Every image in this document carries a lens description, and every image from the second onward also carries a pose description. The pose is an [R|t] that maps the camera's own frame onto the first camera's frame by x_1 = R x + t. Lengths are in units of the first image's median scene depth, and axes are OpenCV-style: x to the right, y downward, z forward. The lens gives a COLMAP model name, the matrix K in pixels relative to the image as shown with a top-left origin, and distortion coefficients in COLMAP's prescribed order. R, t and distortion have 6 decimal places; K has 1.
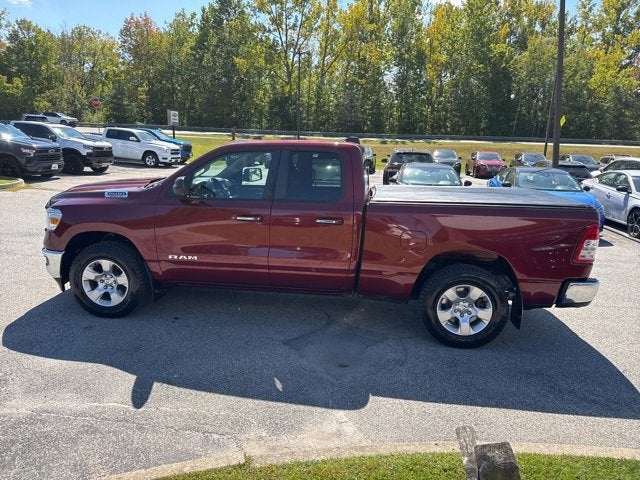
lens RADIAL K [[448.0, 0, 321.6], [0, 448.0, 238.1], [0, 0, 1]] dist [0.035160, -0.042051]
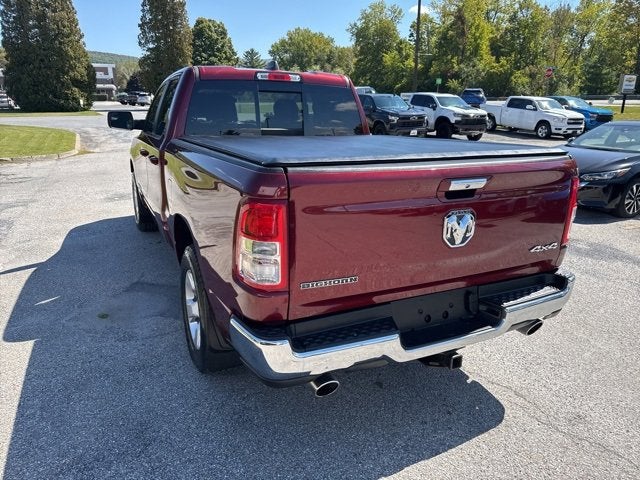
lens RADIAL K [[448.0, 0, 322.8], [0, 448.0, 241.5], [0, 0, 1]] dist [0.035160, -0.042051]
pose [[0.554305, 0.214007, -0.804330, 0.323181], [-0.168585, 0.975216, 0.143294, -0.022263], [0.815061, 0.056170, 0.576645, 0.266137]]
